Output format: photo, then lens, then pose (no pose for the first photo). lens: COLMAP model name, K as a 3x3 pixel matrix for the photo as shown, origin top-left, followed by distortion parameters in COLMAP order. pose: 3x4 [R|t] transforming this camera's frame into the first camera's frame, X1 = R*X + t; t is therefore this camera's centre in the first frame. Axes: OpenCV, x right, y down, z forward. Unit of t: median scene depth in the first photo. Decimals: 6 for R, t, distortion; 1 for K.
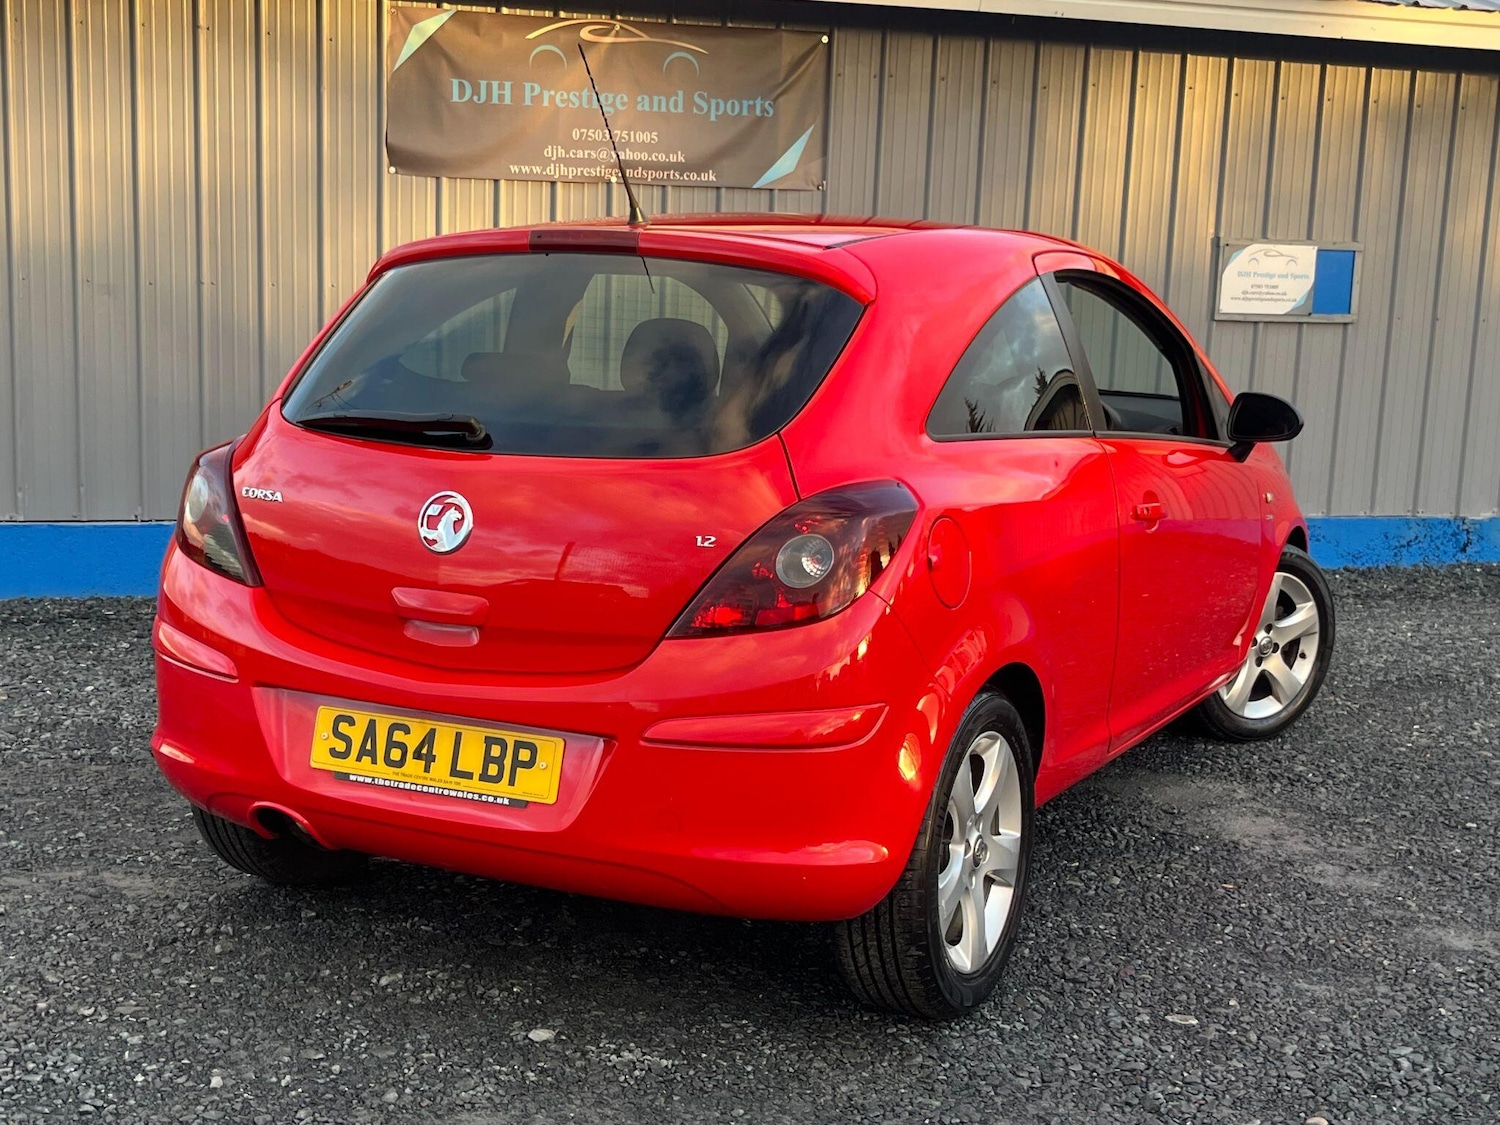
lens RADIAL K [[1906.2, 0, 721.9], [0, 1906.2, 571.2], [0, 0, 1]] dist [0.014674, 0.000000]
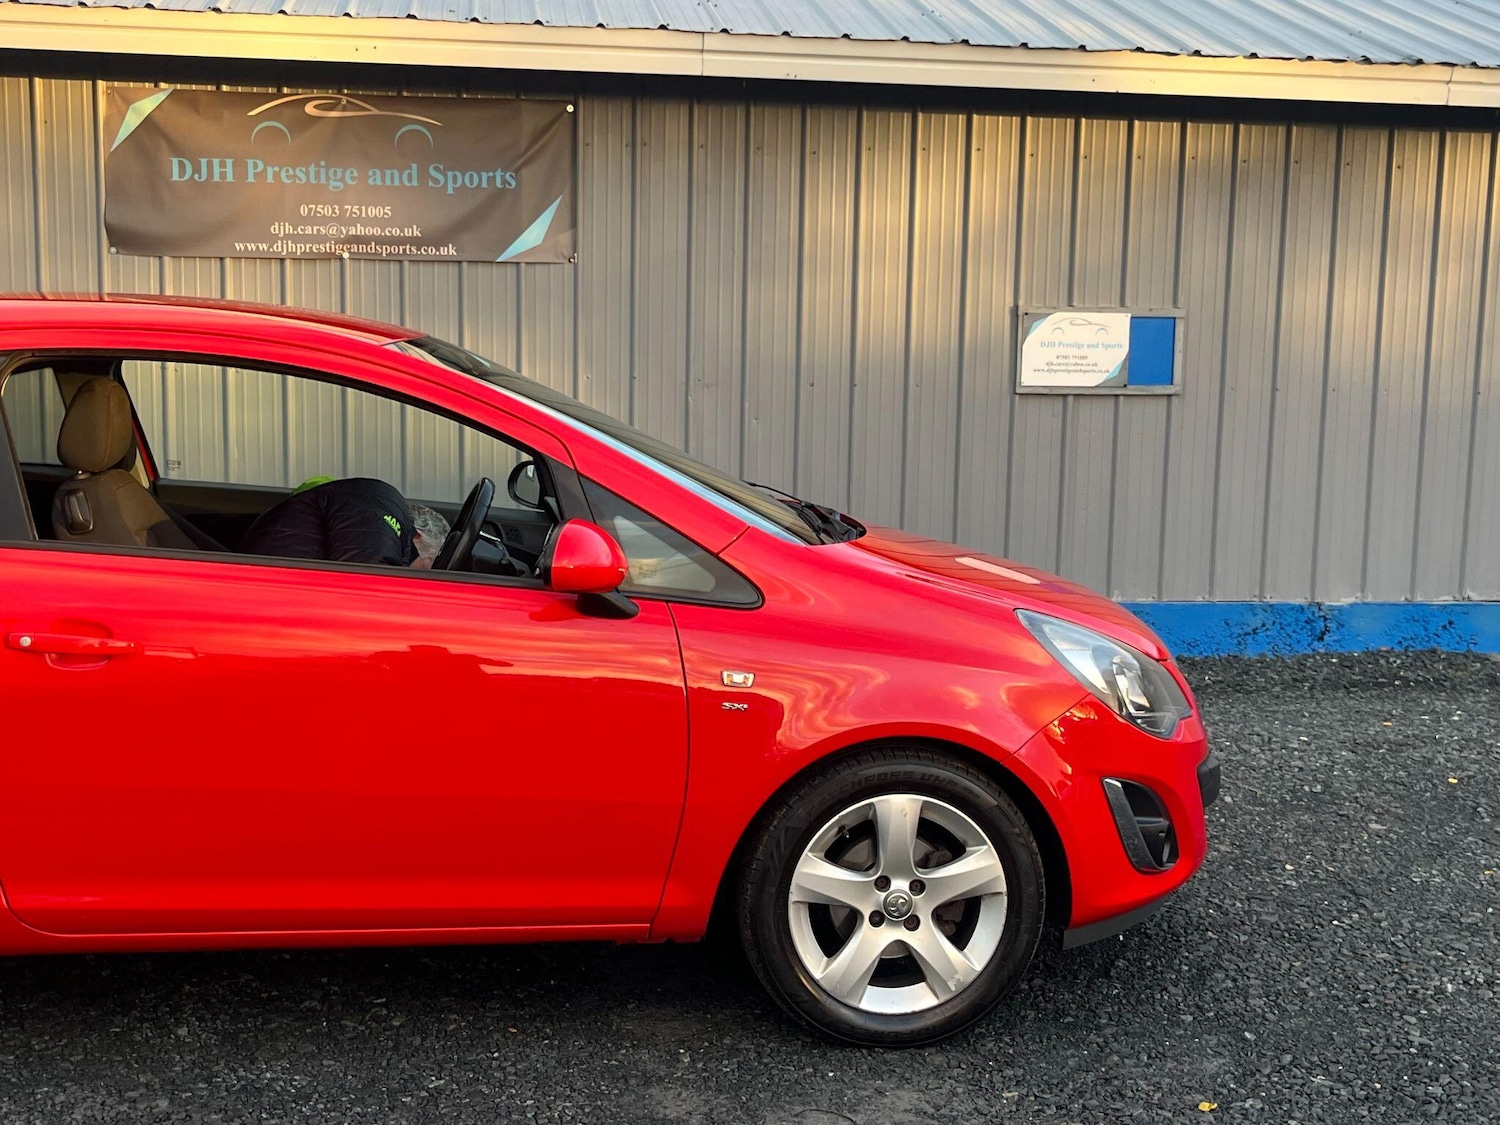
lens RADIAL K [[1906.2, 0, 772.5], [0, 1906.2, 556.7], [0, 0, 1]] dist [0.014674, 0.000000]
pose [[0.993297, 0.000390, -0.115591, 0.280110], [-0.005476, 0.999030, -0.043687, -0.010716], [0.115462, 0.044027, 0.992336, 0.066517]]
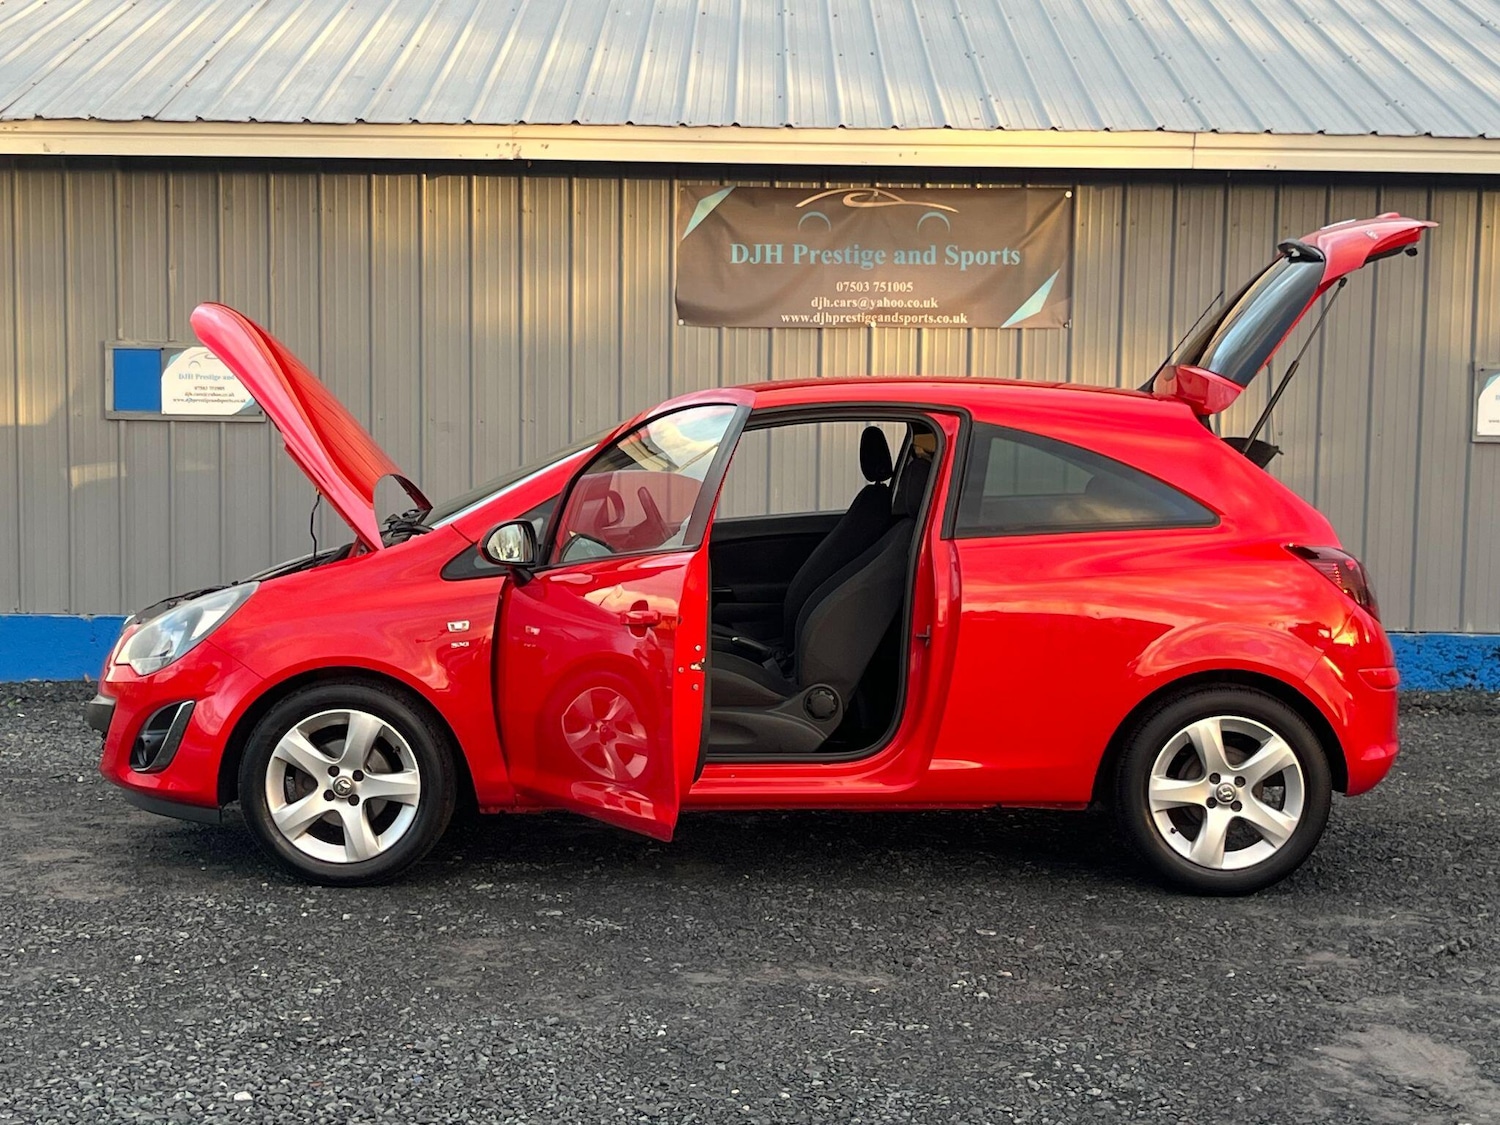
lens RADIAL K [[2390.4, 0, 748.1], [0, 2390.4, 565.7], [0, 0, 1]] dist [0.055604, 0.000000]
pose [[0.963568, 0.004770, -0.267419, 0.258994], [-0.025268, 0.996992, -0.073264, 0.044308], [0.266265, 0.077352, 0.960791, -0.383530]]
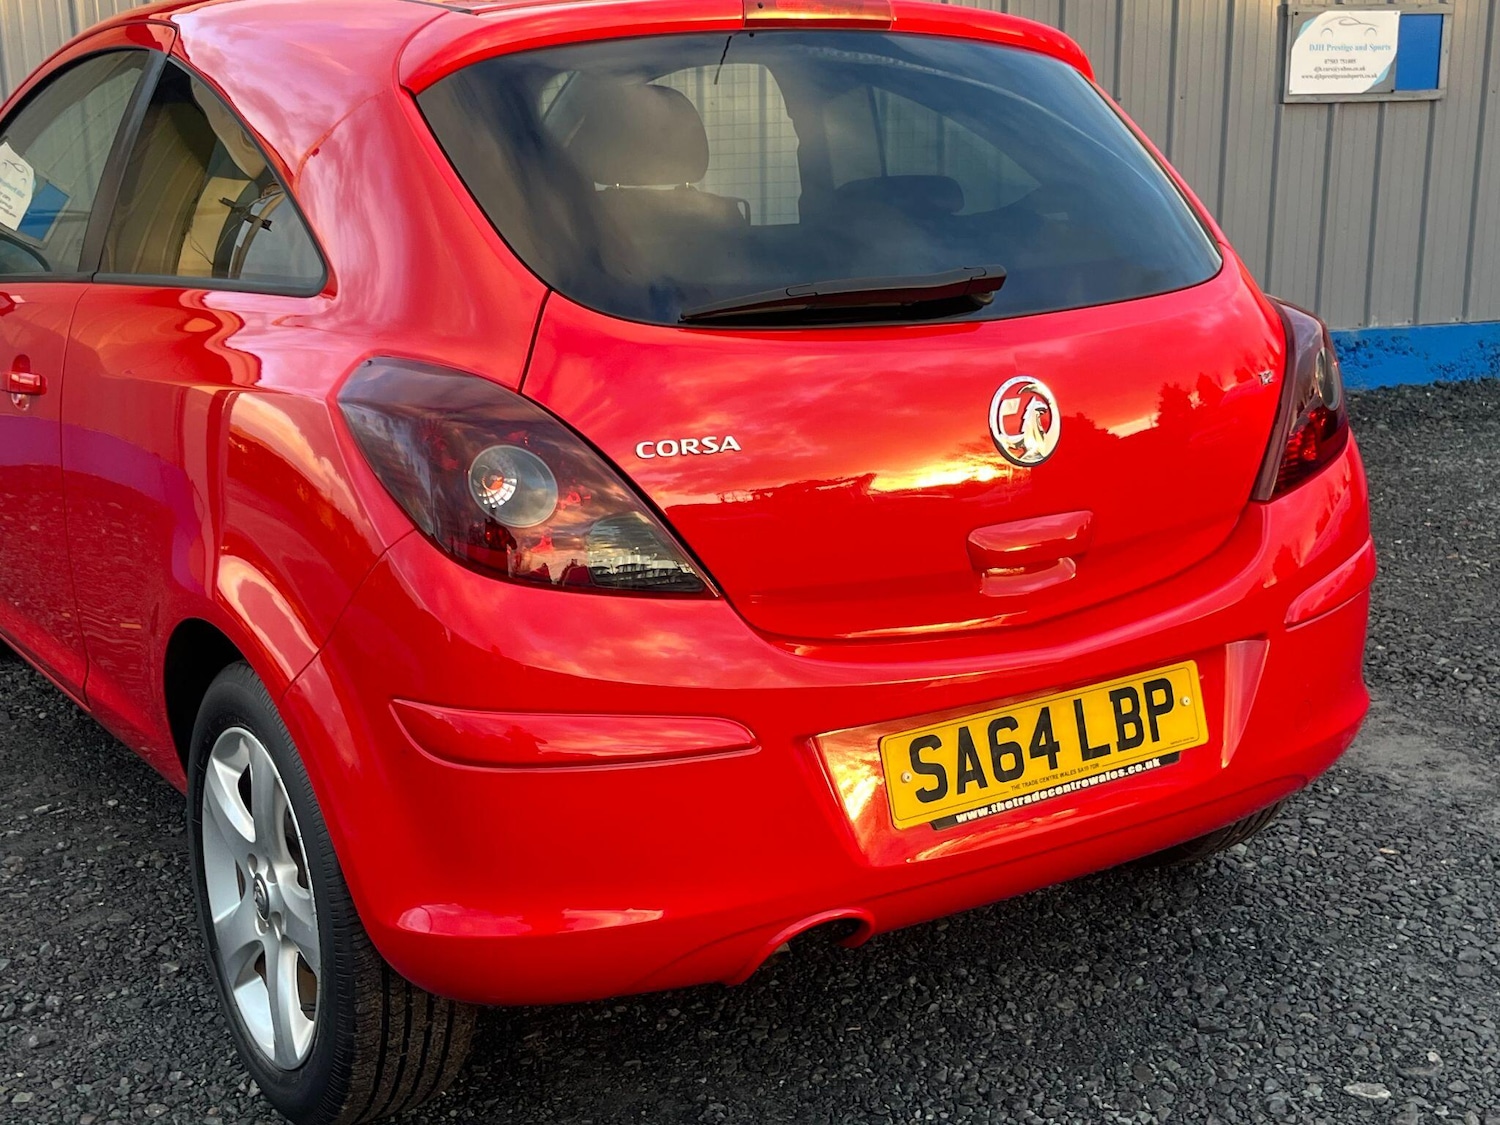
lens RADIAL K [[1906.2, 0, 758.2], [0, 1906.2, 559.0], [0, 0, 1]] dist [0.014674, 0.000000]
pose [[0.998866, -0.047281, 0.005601, 0.008188], [0.046575, 0.994744, 0.091190, -0.018959], [-0.009883, -0.090825, 0.995818, 0.143323]]
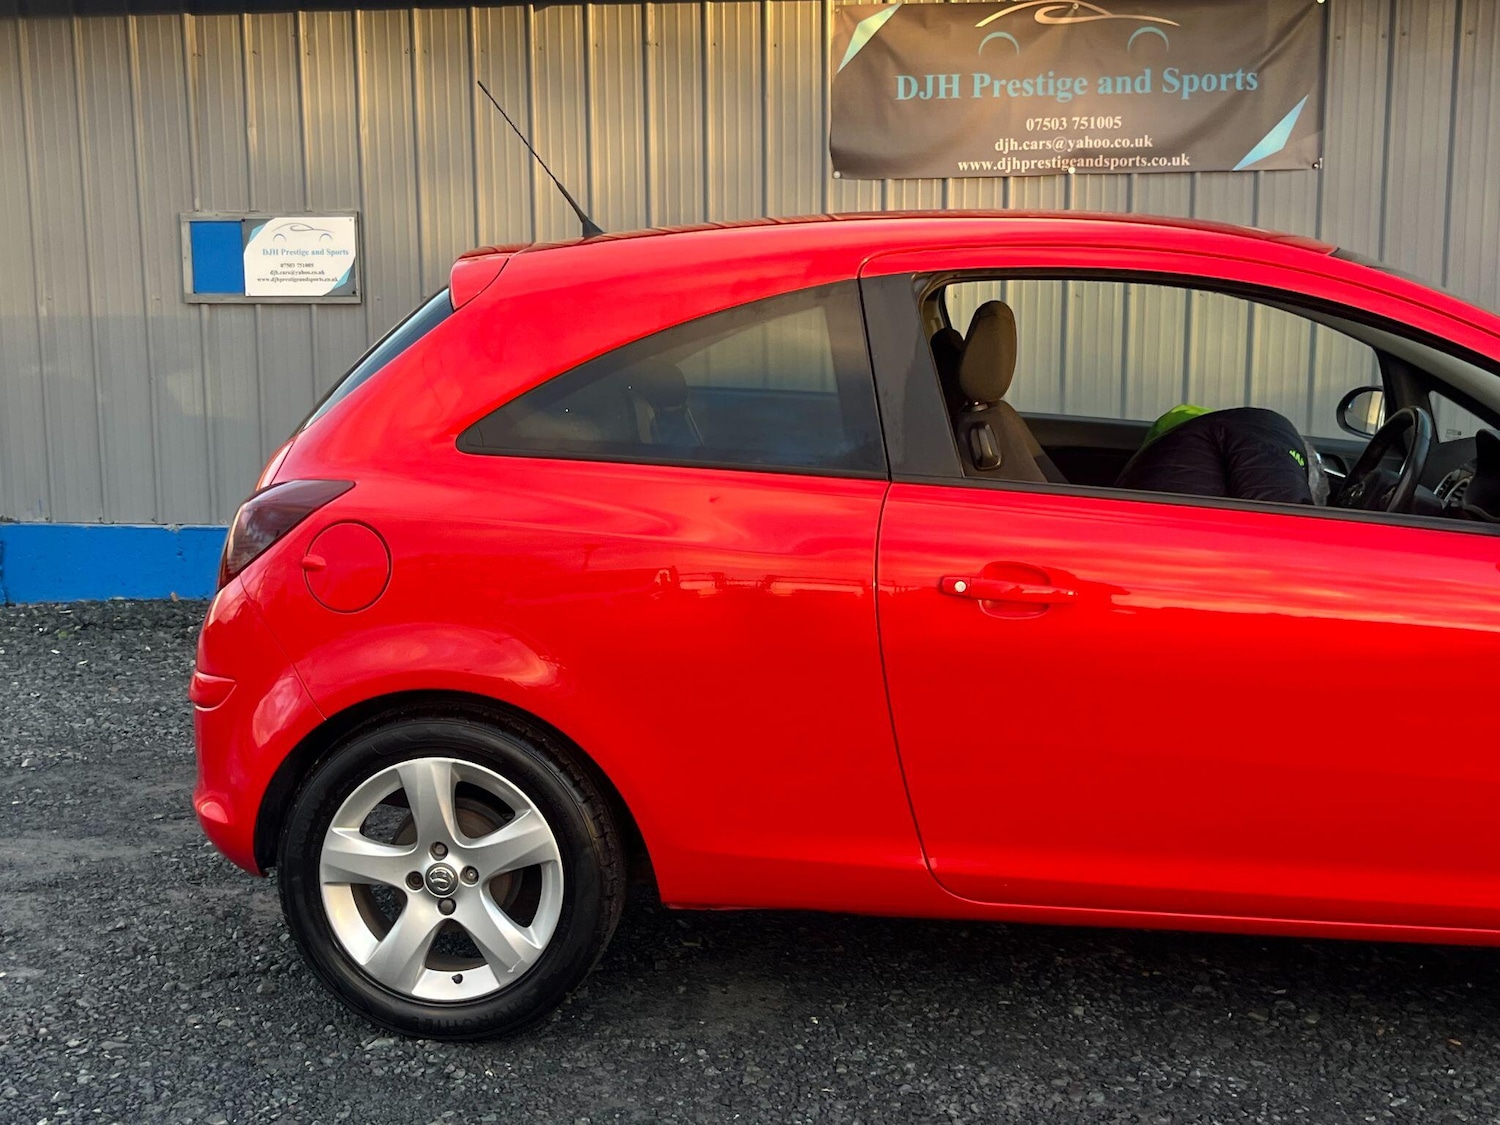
lens RADIAL K [[1906.2, 0, 768.1], [0, 1906.2, 556.8], [0, 0, 1]] dist [0.014674, 0.000000]
pose [[0.922286, 0.024086, -0.385756, 0.172740], [-0.026403, 0.999651, -0.000709, -0.014693], [0.385604, 0.010840, 0.922601, 0.096681]]
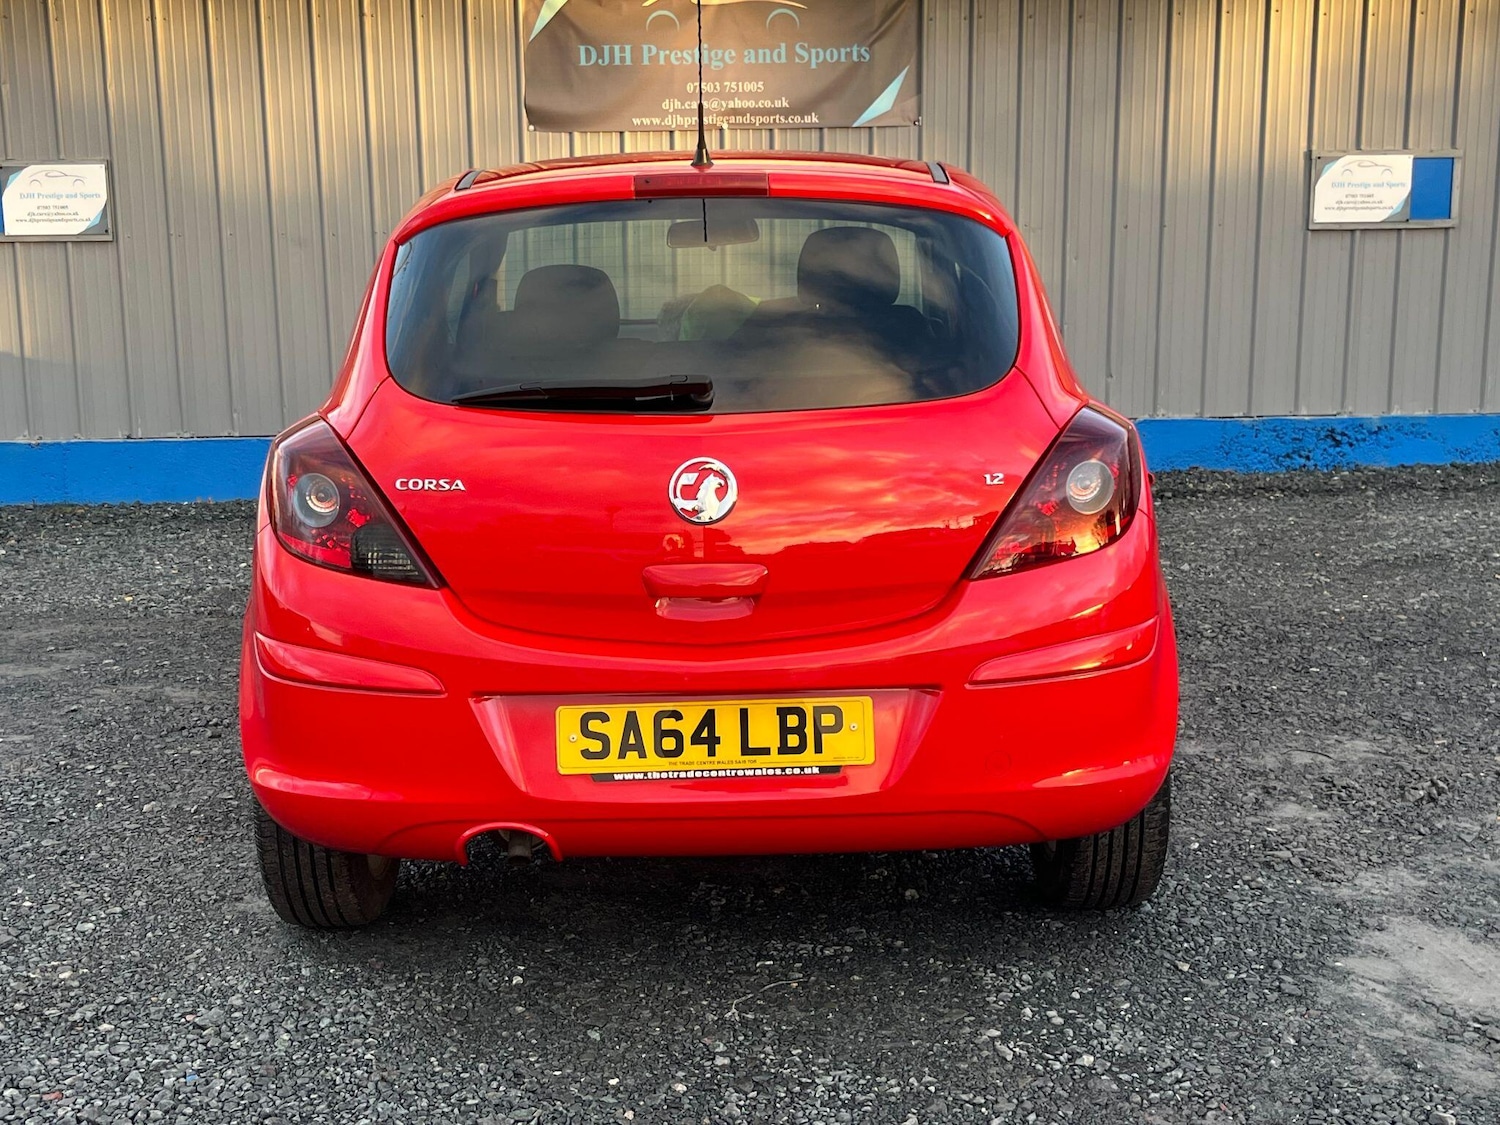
lens RADIAL K [[1906.2, 0, 745.1], [0, 1906.2, 566.9], [0, 0, 1]] dist [0.014674, 0.000000]
pose [[0.979614, -0.003678, -0.200857, 0.185909], [0.010164, 0.999459, 0.031272, 0.021092], [0.200633, -0.032676, 0.979121, -0.116095]]
